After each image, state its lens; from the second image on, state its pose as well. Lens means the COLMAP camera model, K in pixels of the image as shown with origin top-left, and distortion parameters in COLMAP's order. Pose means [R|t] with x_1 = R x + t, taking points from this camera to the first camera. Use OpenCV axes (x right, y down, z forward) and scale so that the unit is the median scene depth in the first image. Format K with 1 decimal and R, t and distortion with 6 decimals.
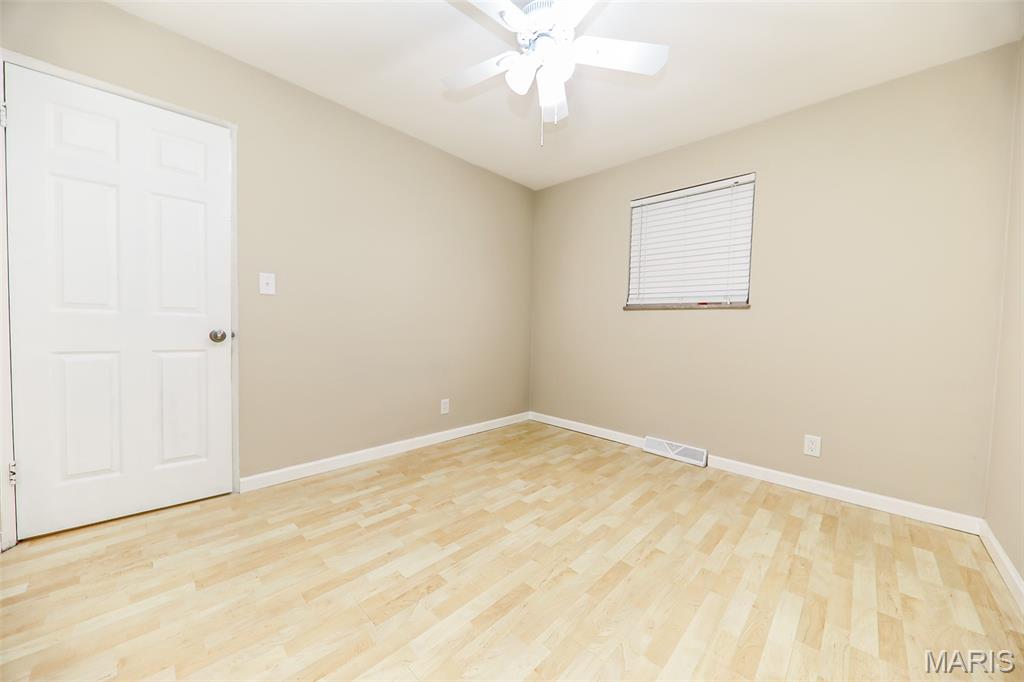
lens RADIAL K [[366.9, 0, 512.0], [0, 366.9, 341.0], [0, 0, 1]] dist [-0.001342, -0.000227]
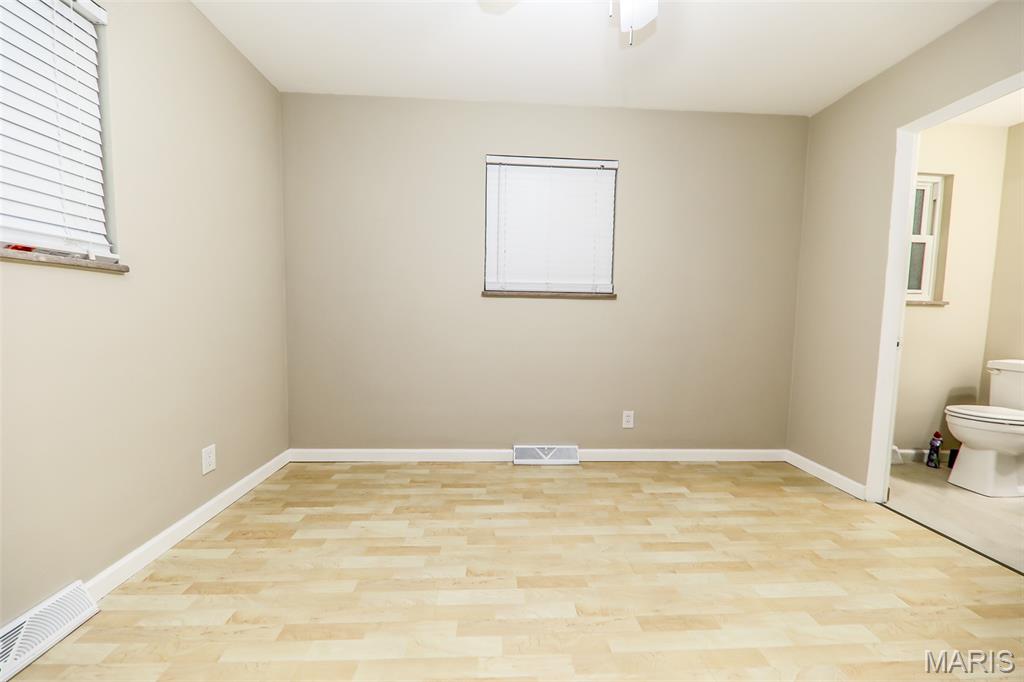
lens RADIAL K [[366.9, 0, 512.0], [0, 366.9, 341.0], [0, 0, 1]] dist [-0.001342, -0.000227]
pose [[-0.729142, -0.084420, 0.679135, -0.225632], [-0.004972, 0.992990, 0.118095, -0.083831], [-0.684344, 0.082732, -0.724451, 1.503094]]
